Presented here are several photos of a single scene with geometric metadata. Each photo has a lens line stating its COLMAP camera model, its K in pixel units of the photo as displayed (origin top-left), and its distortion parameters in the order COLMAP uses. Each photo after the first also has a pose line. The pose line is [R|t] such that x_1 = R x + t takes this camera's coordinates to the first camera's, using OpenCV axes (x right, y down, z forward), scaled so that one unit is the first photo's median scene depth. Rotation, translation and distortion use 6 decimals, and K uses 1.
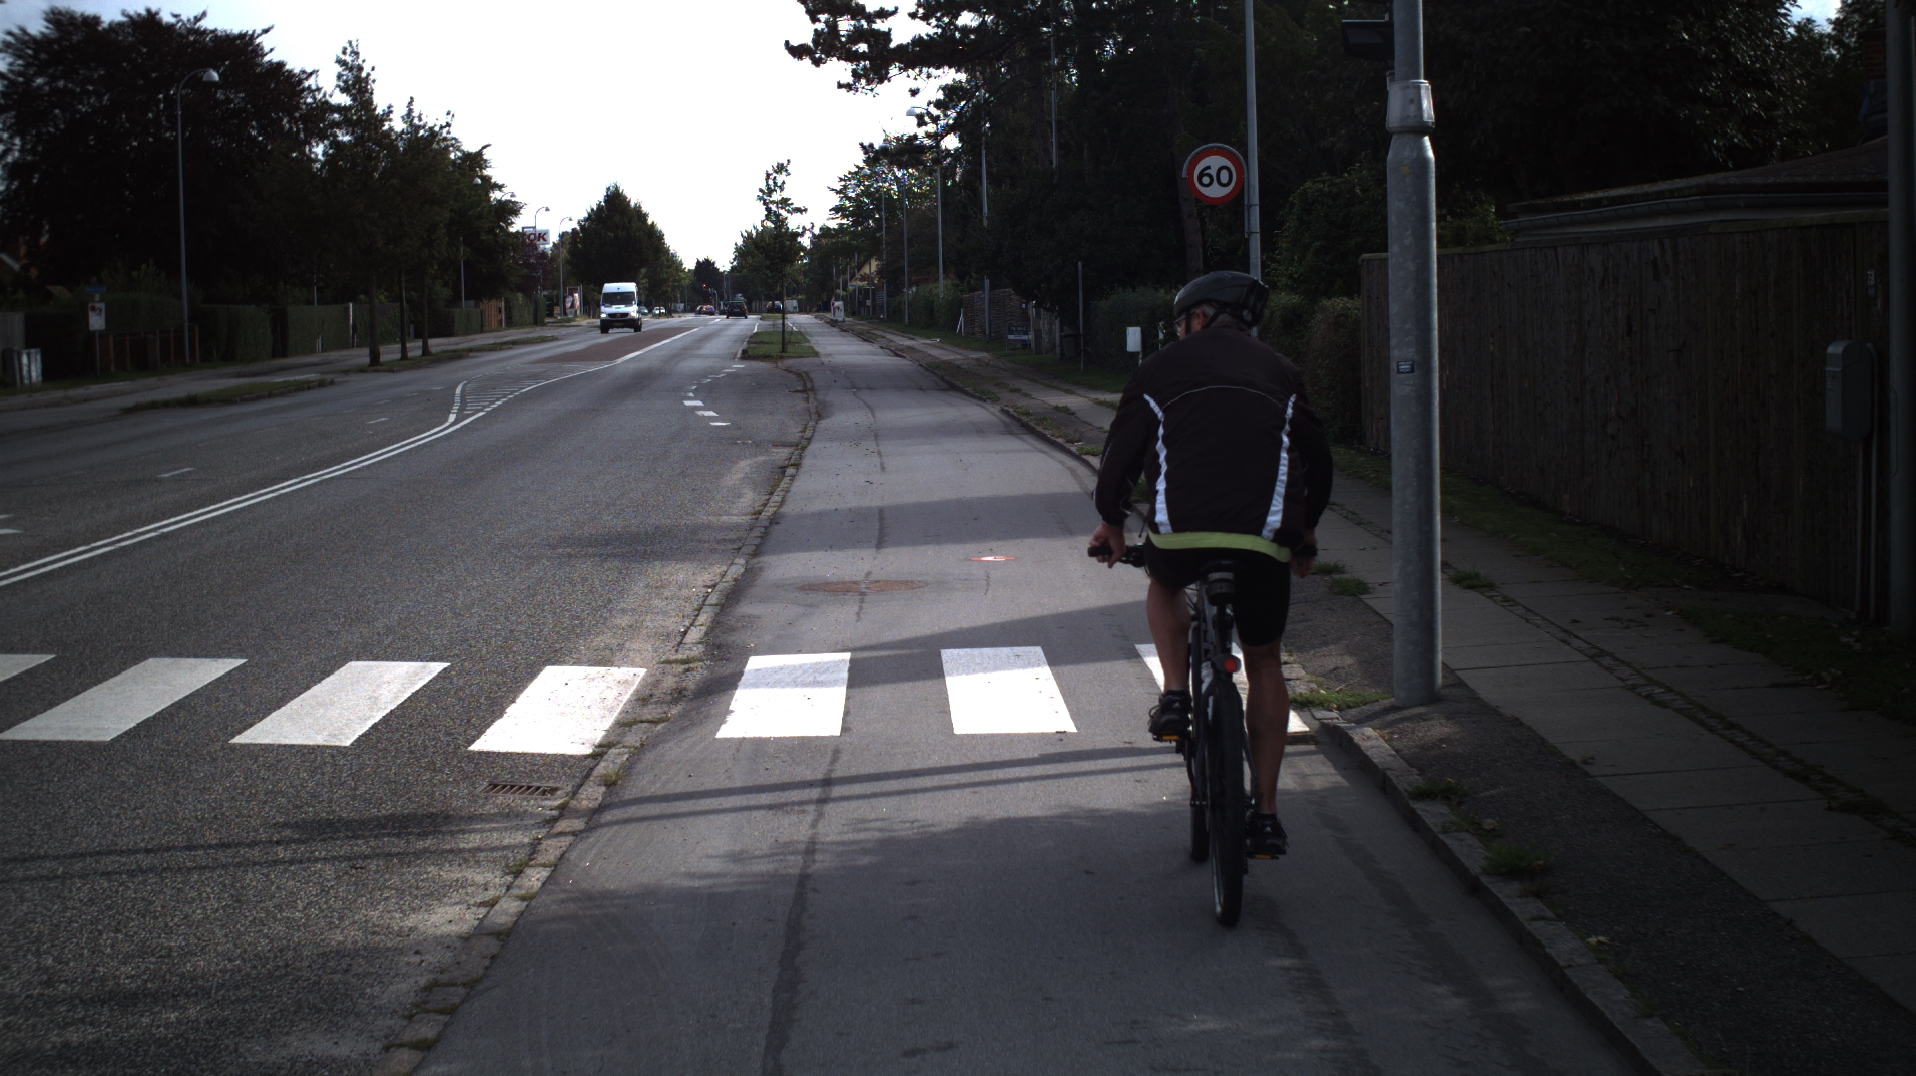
lens RADIAL K [[3759.6, 0, 958.0], [0, 3759.6, 538.0], [0, 0, 1]] dist [-0.301454, 0.207108]
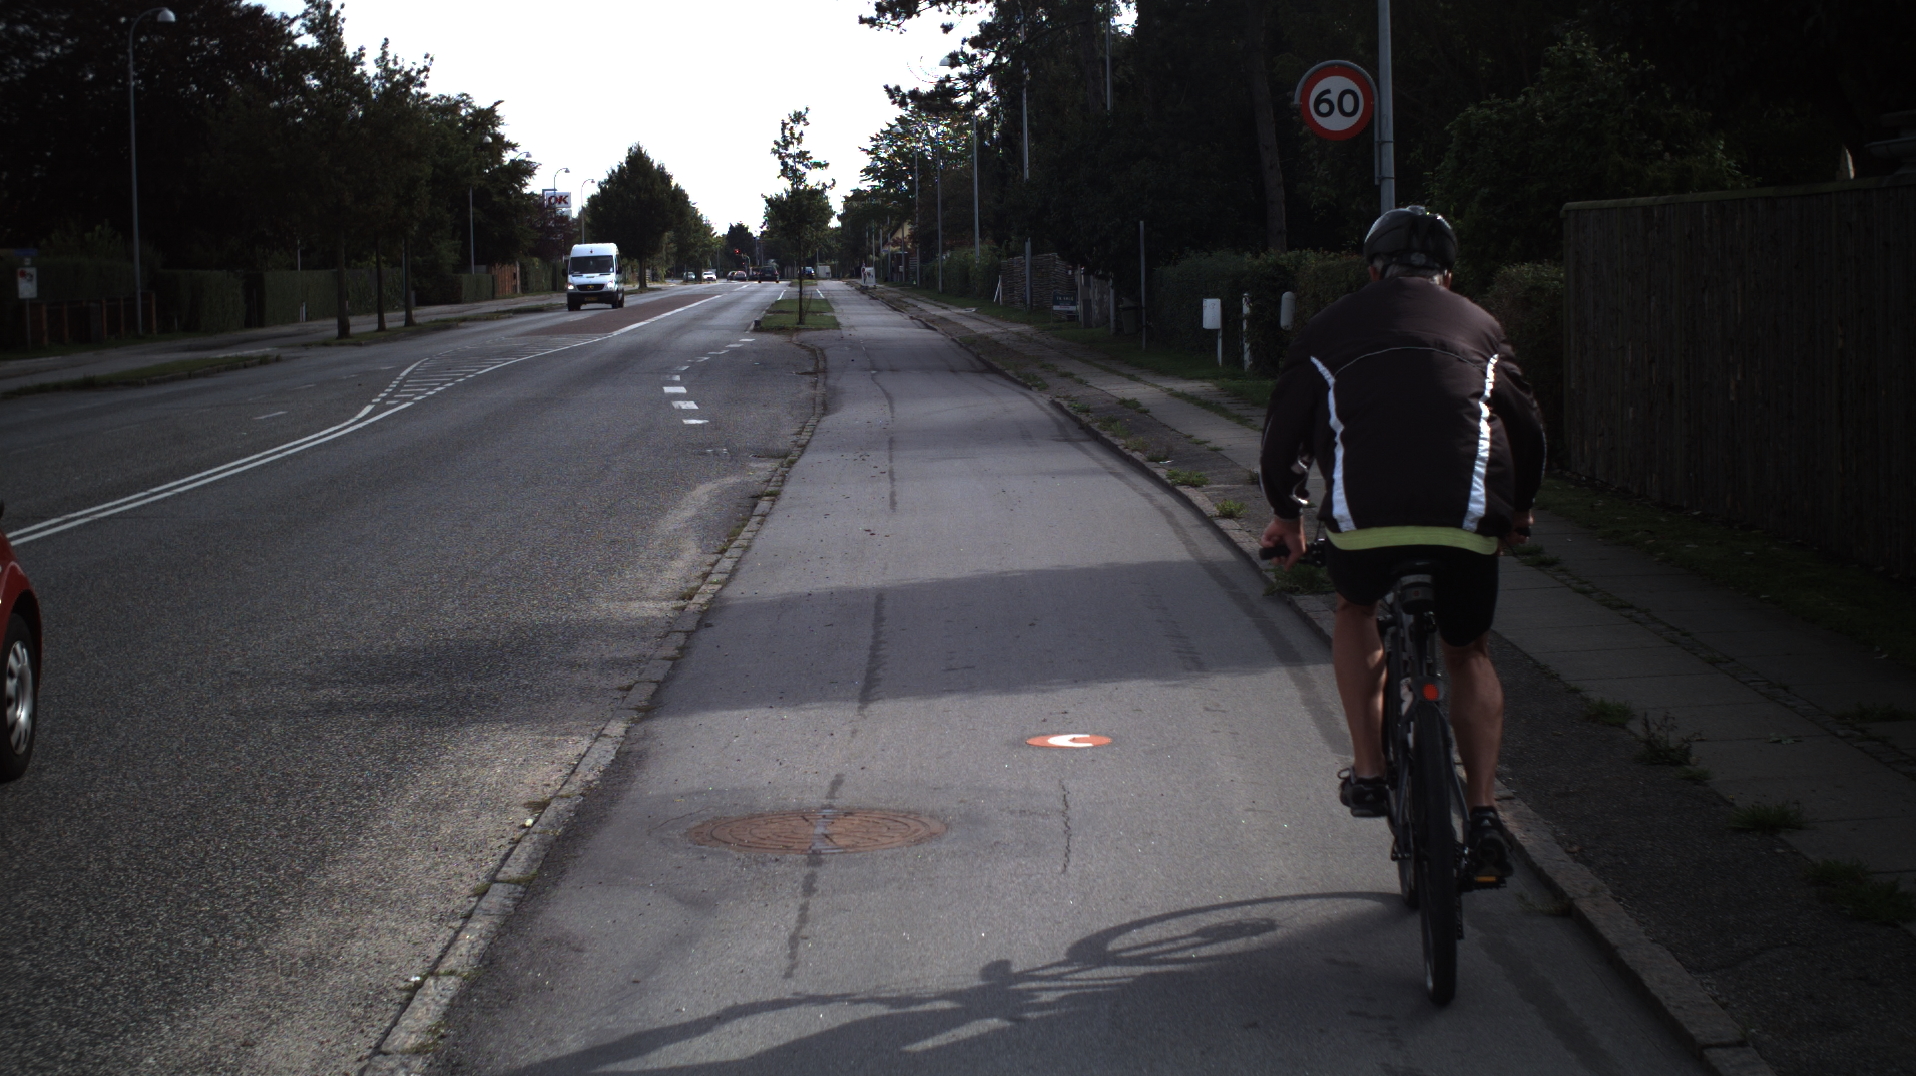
lens RADIAL K [[3759.6, 0, 958.0], [0, 3759.6, 538.0], [0, 0, 1]] dist [-0.301454, 0.207108]
pose [[0.999952, 0.002702, -0.009444, -0.000434], [-0.002617, 0.999956, 0.009025, -0.006715], [0.009468, -0.009000, 0.999915, 0.107749]]
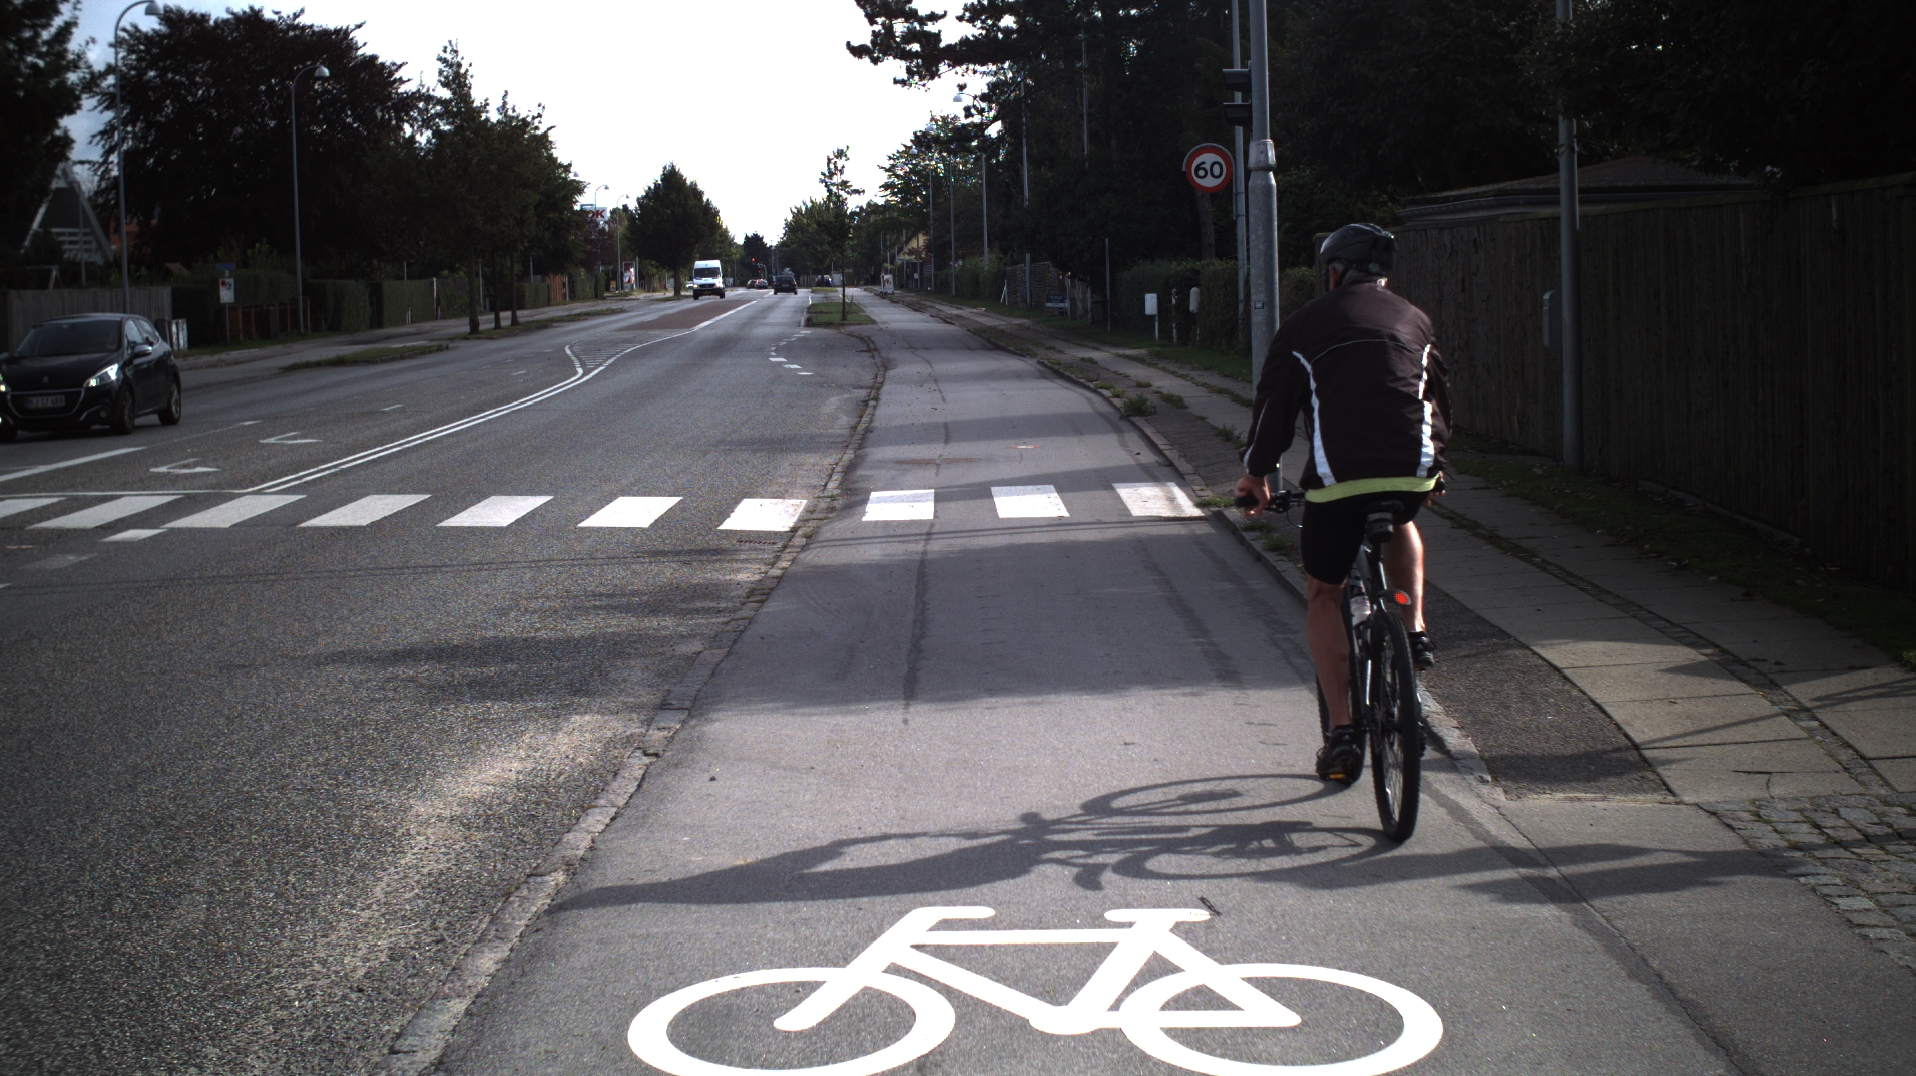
lens RADIAL K [[3759.6, 0, 958.0], [0, 3759.6, 538.0], [0, 0, 1]] dist [-0.301454, 0.207108]
pose [[0.999918, -0.004293, -0.012066, 0.000130], [0.004378, 0.999966, 0.007040, 0.007157], [0.012035, -0.007092, 0.999902, -0.107263]]
